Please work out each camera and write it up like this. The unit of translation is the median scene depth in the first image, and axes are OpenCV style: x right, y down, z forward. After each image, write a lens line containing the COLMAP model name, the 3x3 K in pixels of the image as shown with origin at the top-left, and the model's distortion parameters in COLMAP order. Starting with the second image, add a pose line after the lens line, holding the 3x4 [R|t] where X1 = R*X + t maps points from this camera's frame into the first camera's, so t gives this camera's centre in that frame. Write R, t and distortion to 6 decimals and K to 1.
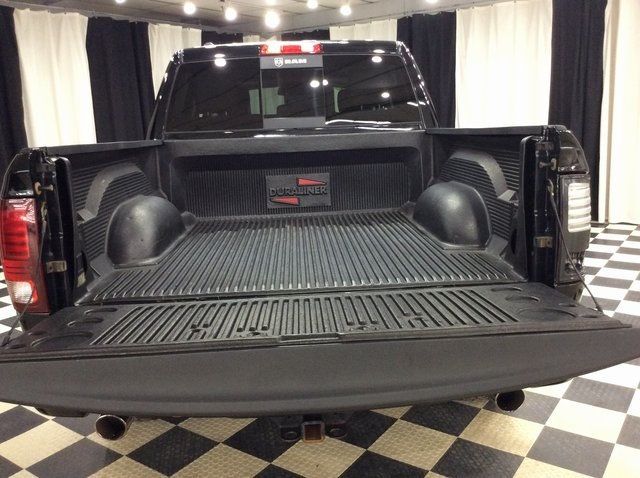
lens RADIAL K [[590.2, 0, 310.2], [0, 590.2, 236.8], [0, 0, 1]] dist [0.097500, -0.245140]
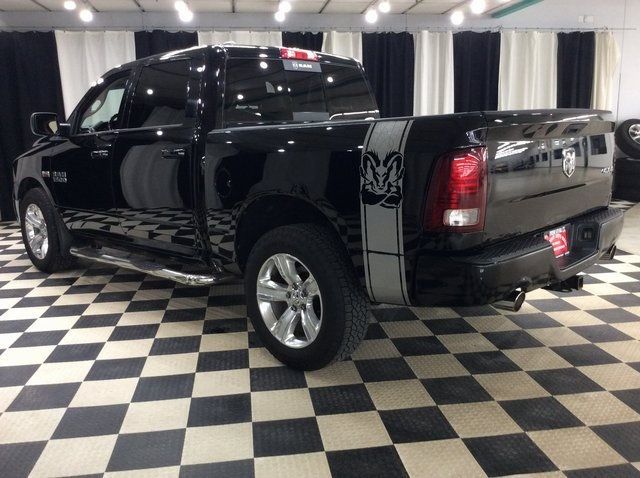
lens RADIAL K [[595.3, 0, 320.0], [0, 595.3, 239.0], [0, 0, 1]] dist [0.120328, -0.176710]
pose [[0.723597, -0.109066, 0.681551, -0.704717], [0.136049, 0.990602, 0.014080, 0.032113], [-0.676681, 0.082536, 0.731635, 0.093659]]
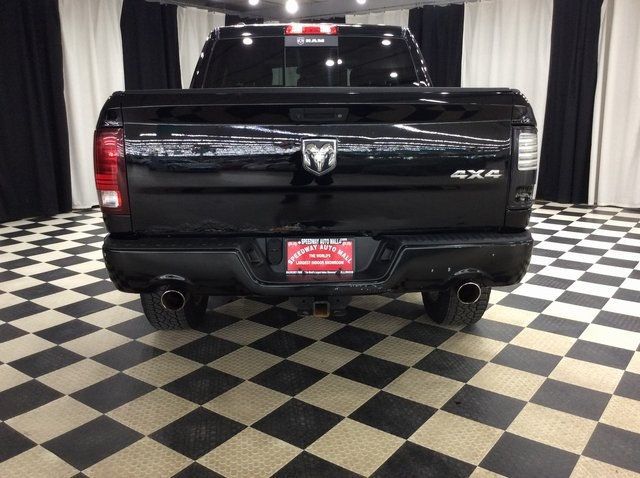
lens RADIAL K [[590.2, 0, 310.2], [0, 590.2, 236.8], [0, 0, 1]] dist [0.097500, -0.245140]
pose [[0.999246, 0.036546, -0.013141, -0.003568], [-0.036329, 0.999206, 0.016384, 0.058104], [0.013730, -0.015894, 0.999779, -0.144520]]
